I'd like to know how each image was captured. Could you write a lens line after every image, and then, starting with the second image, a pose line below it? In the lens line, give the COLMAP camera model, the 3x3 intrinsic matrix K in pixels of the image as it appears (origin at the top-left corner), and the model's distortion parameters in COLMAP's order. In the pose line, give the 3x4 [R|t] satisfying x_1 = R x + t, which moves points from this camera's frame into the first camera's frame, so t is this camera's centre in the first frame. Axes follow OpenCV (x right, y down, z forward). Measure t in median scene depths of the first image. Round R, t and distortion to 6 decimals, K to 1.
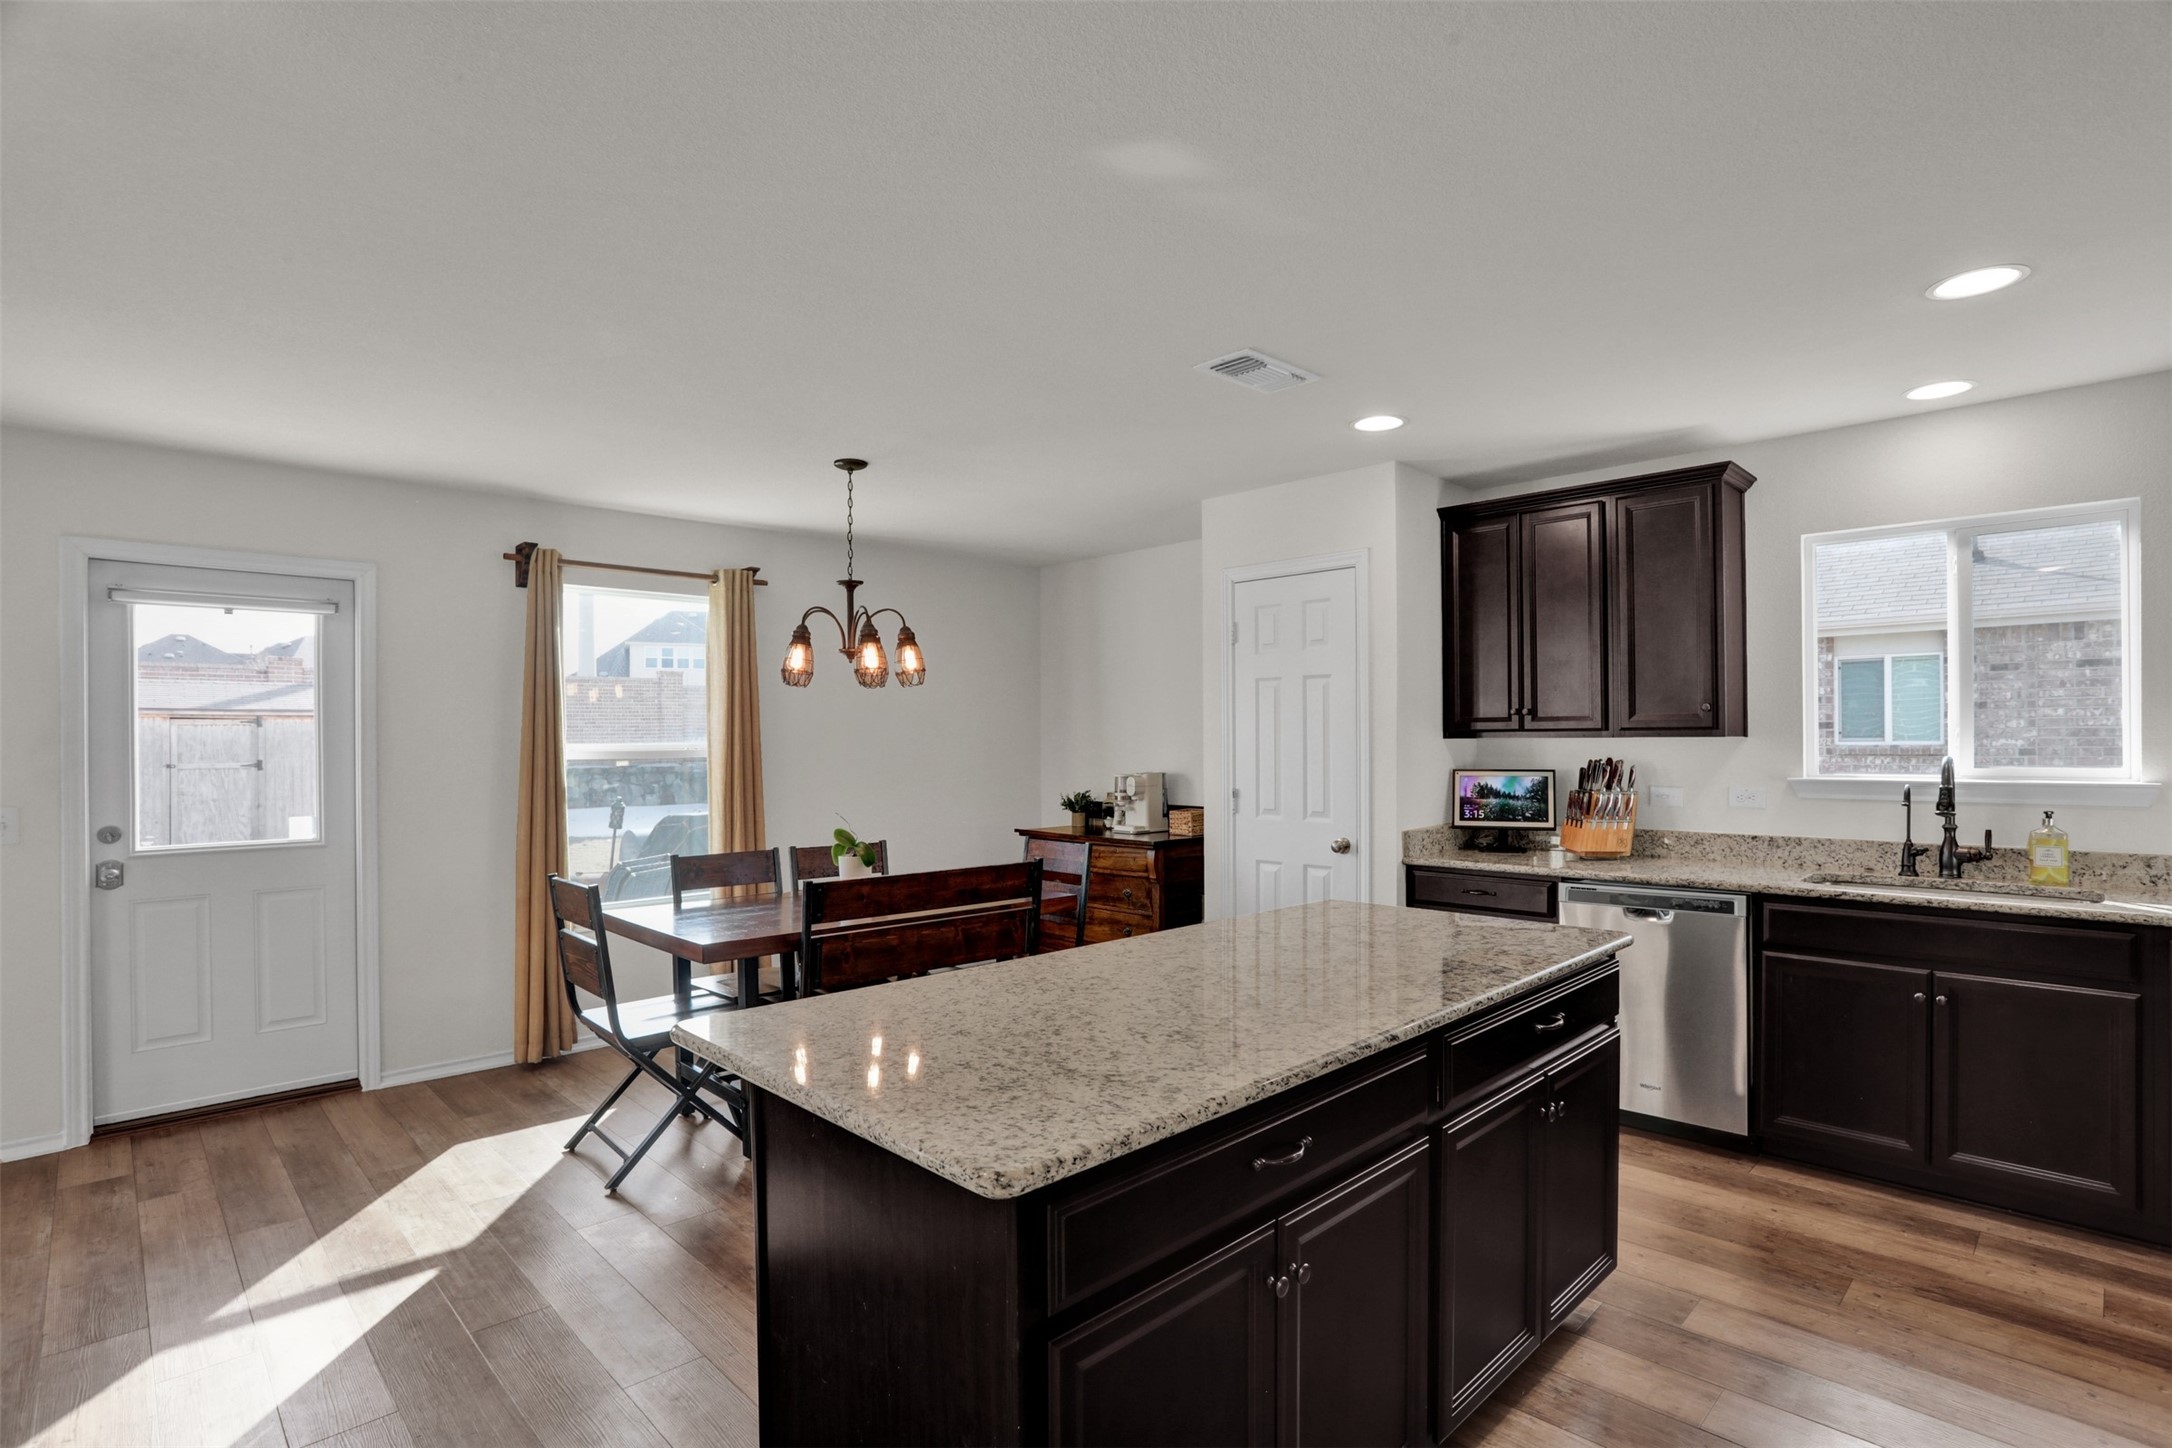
lens RADIAL K [[1061.4, 0, 1085.9], [0, 1061.4, 741.8], [0, 0, 1]] dist [-0.040161, 0.001438]
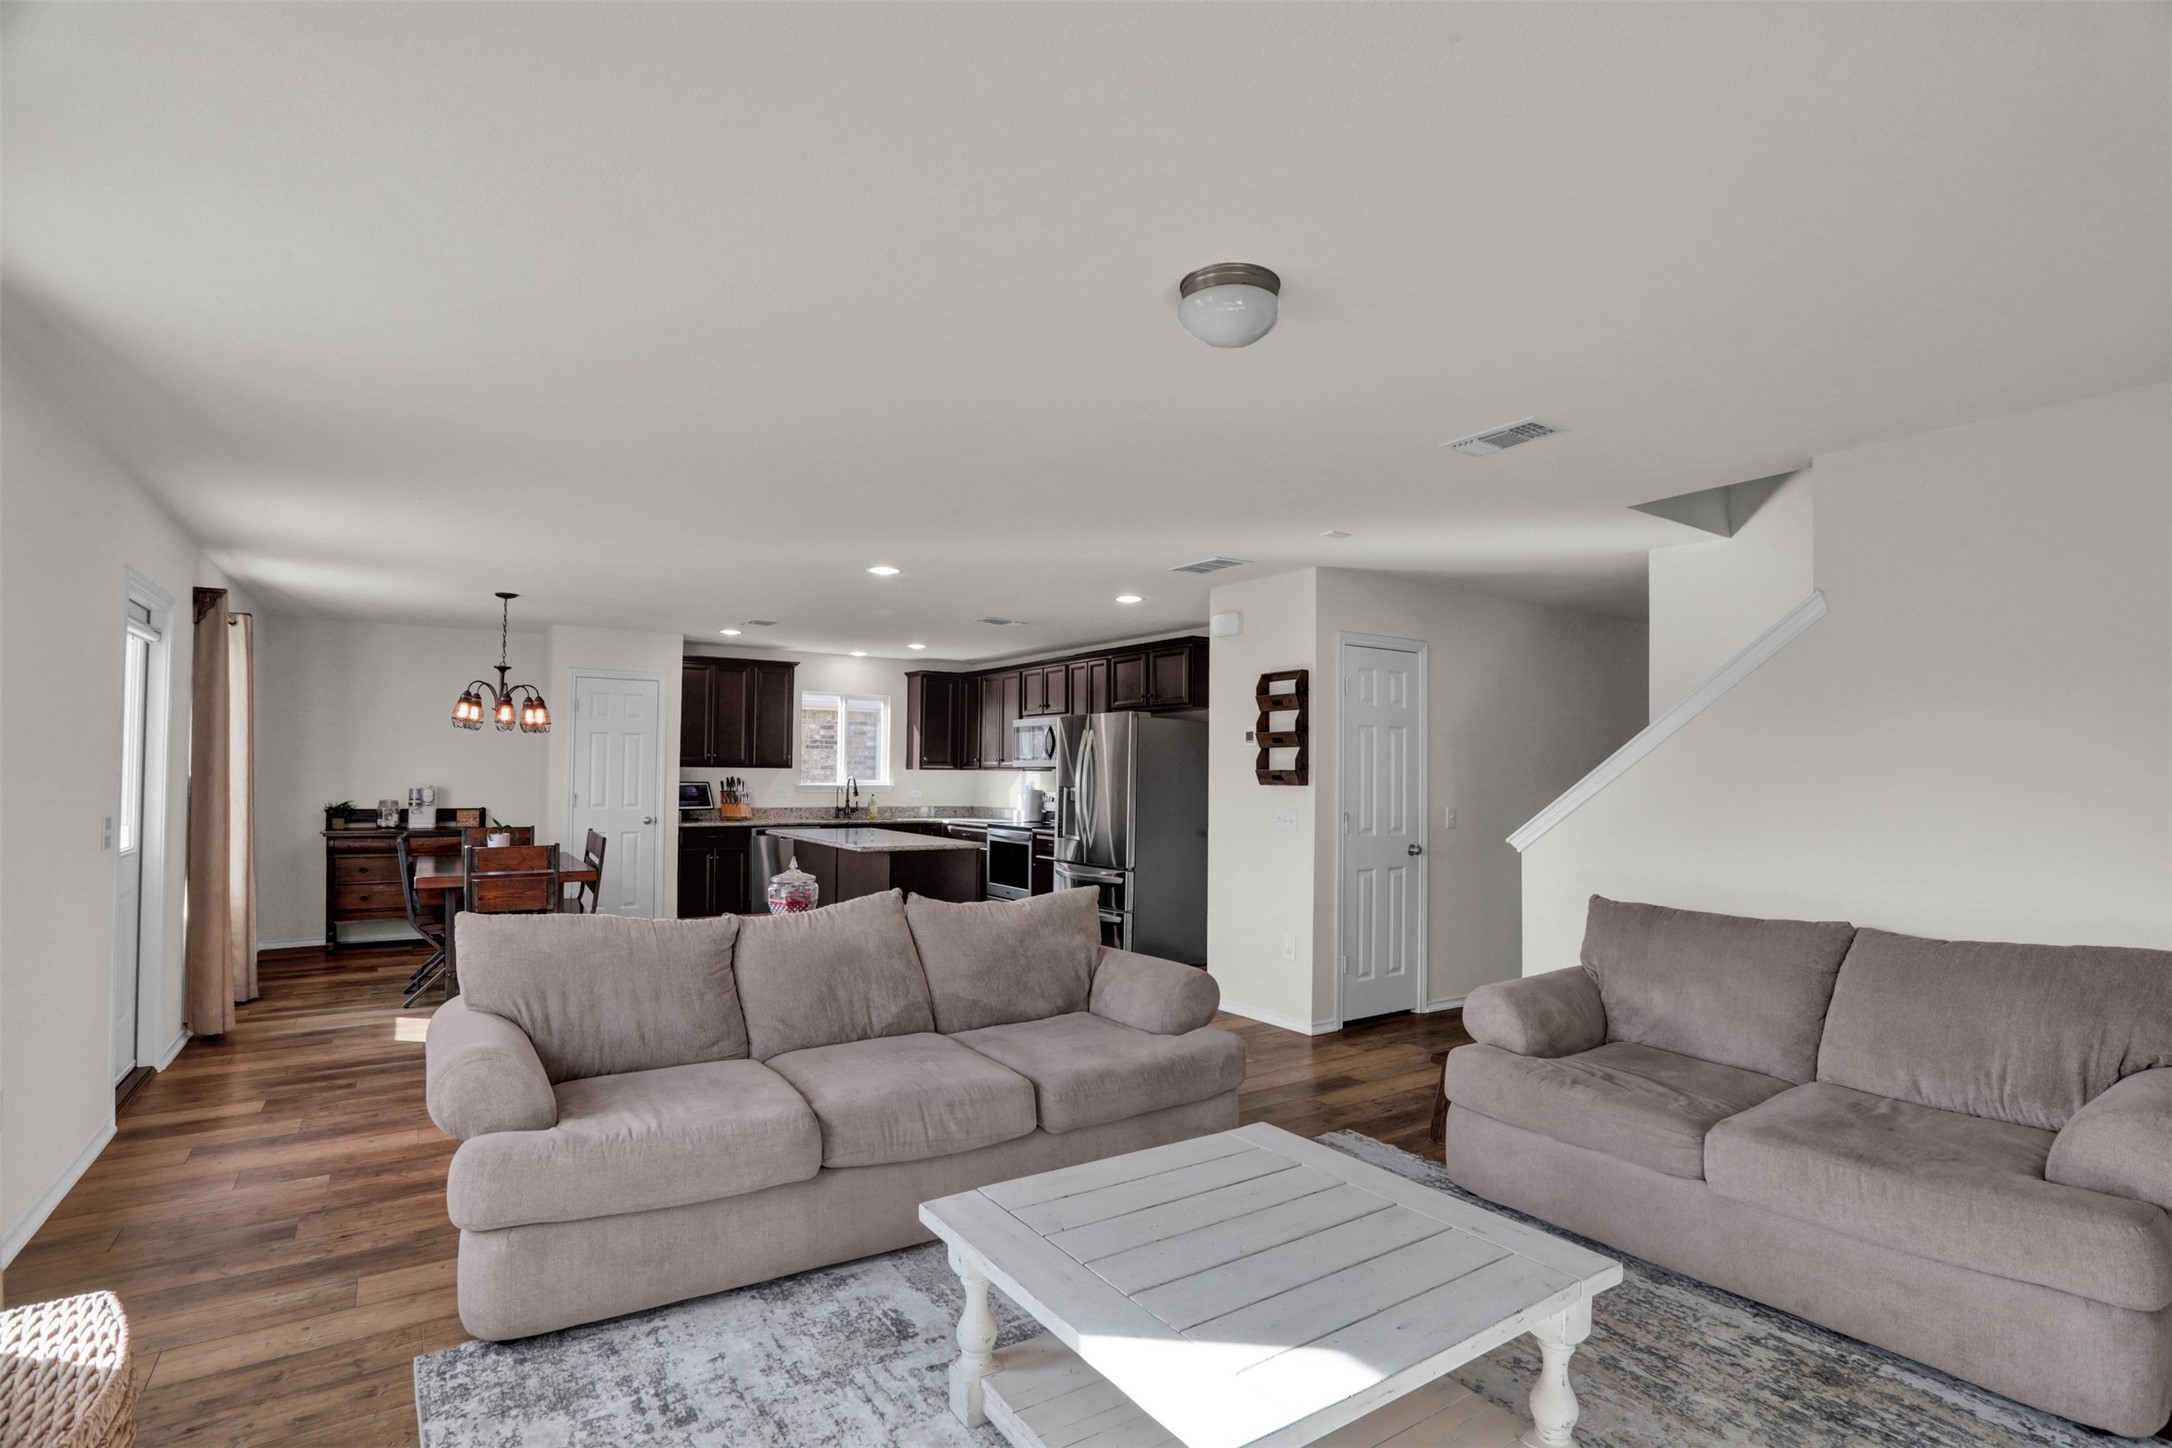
lens RADIAL K [[1061.4, 0, 1097.2], [0, 1061.4, 732.8], [0, 0, 1]] dist [-0.040161, 0.001438]
pose [[0.185173, 0.043781, 0.981730, -1.643932], [-0.013133, 0.999028, -0.042075, 0.006837], [-0.982618, -0.005102, 0.185568, -0.205154]]
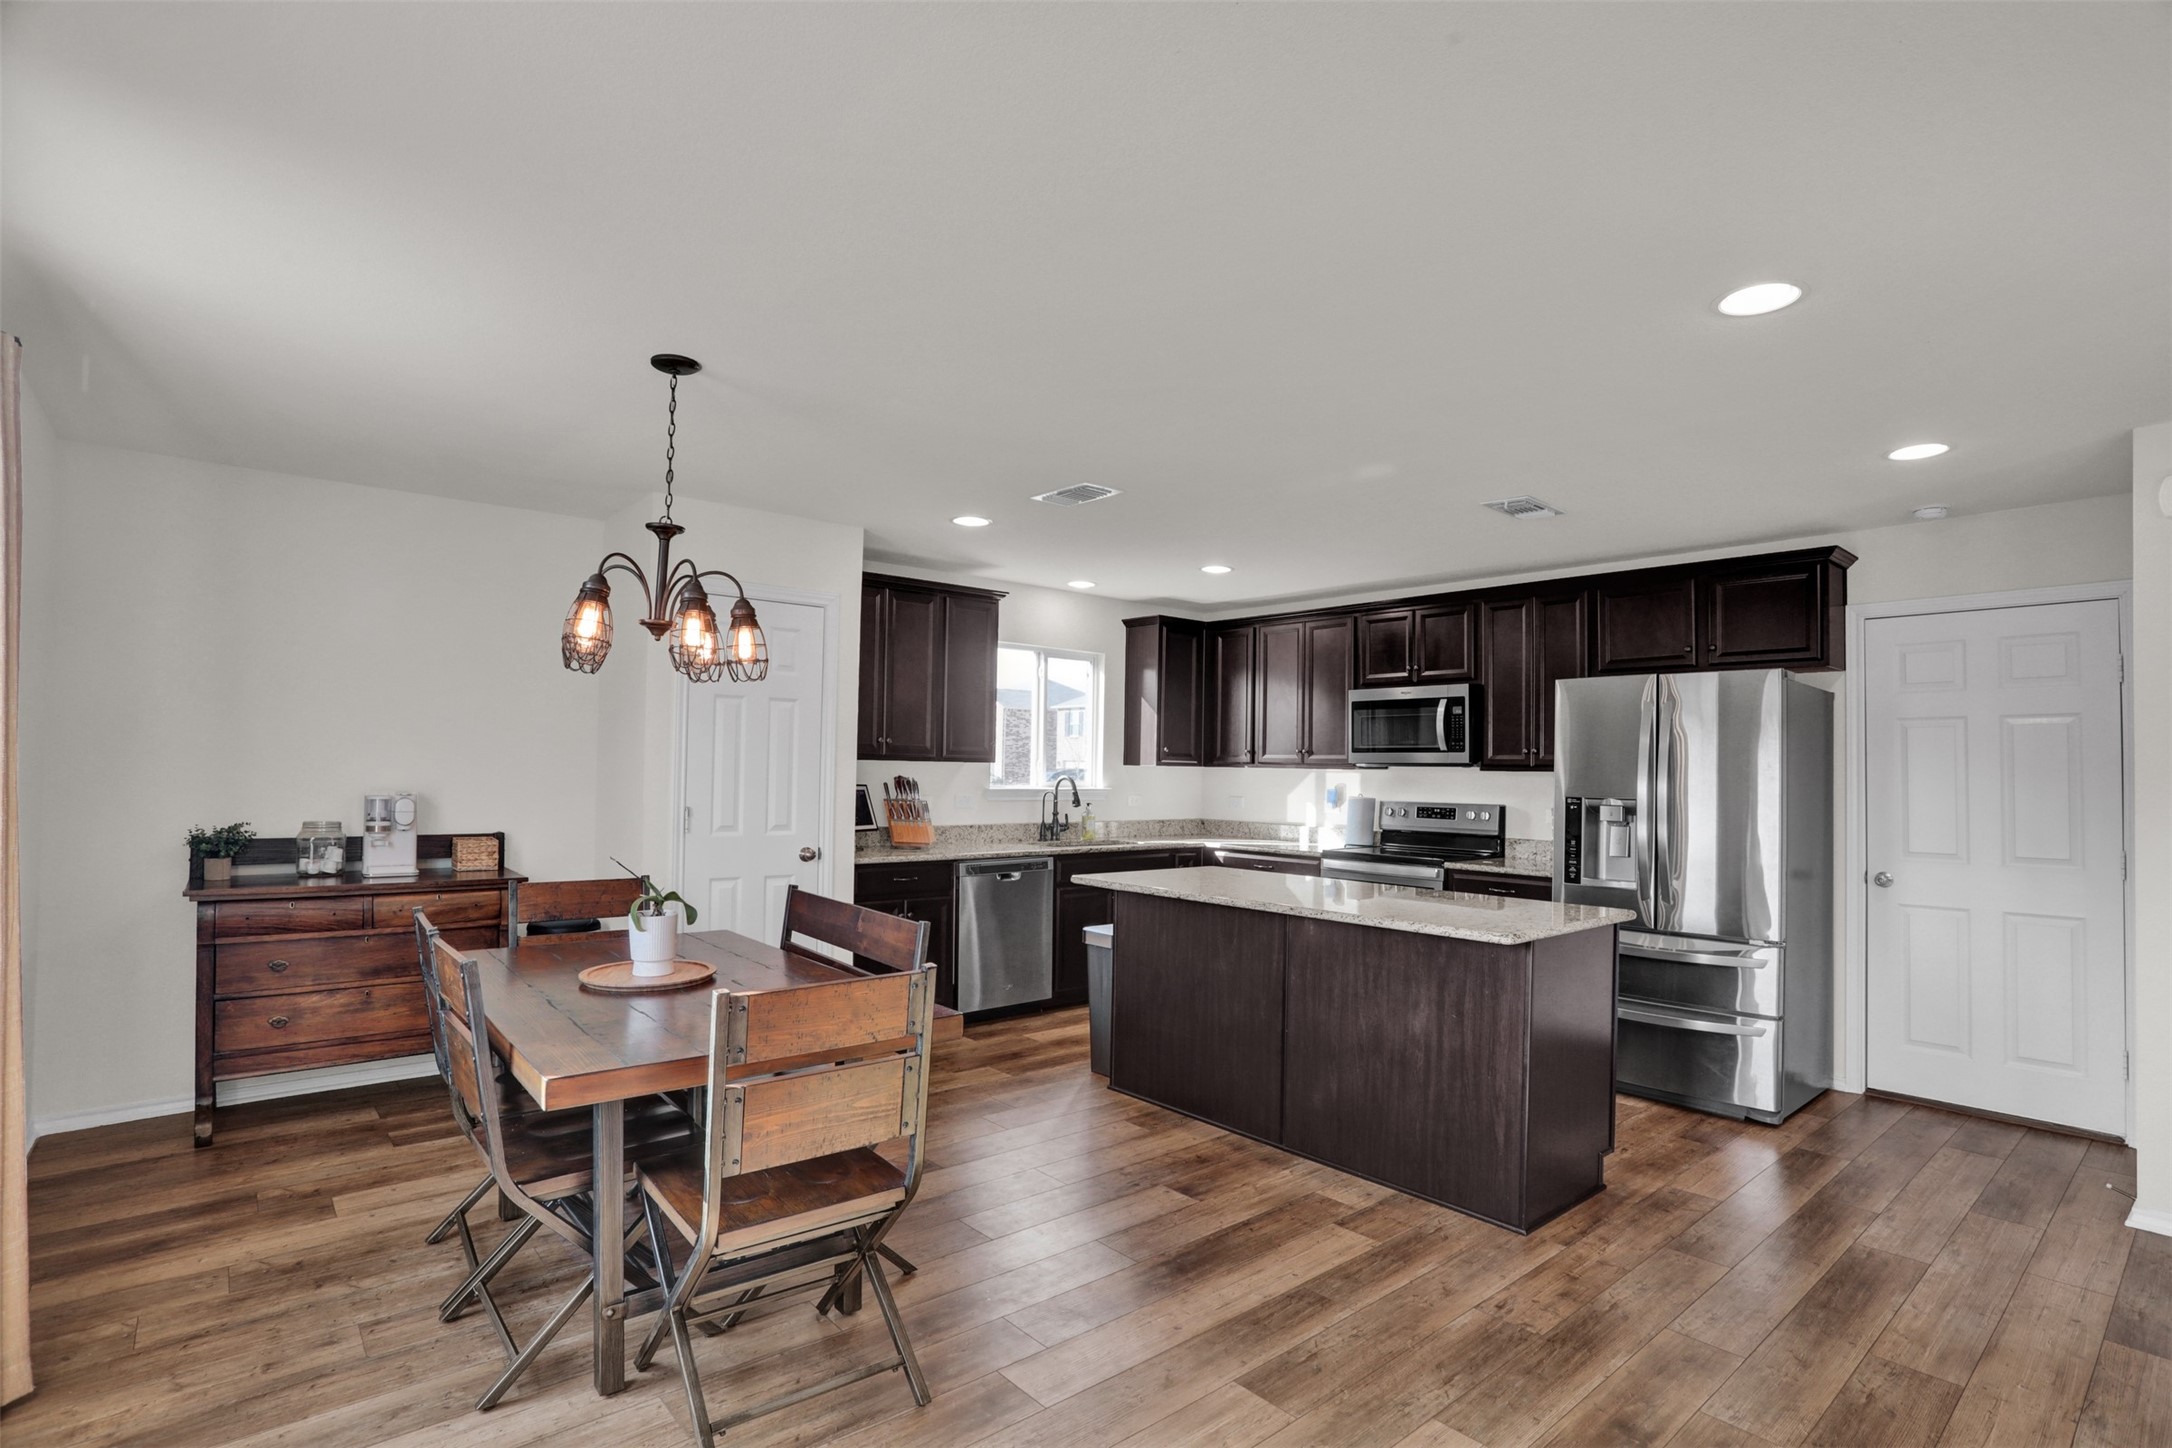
lens RADIAL K [[1061.4, 0, 1090.5], [0, 1061.4, 731.6], [0, 0, 1]] dist [-0.040161, 0.001438]
pose [[0.070343, 0.040017, 0.996720, -0.901575], [-0.019892, 0.999053, -0.038707, 0.007203], [-0.997324, -0.017104, 0.071073, 0.666668]]
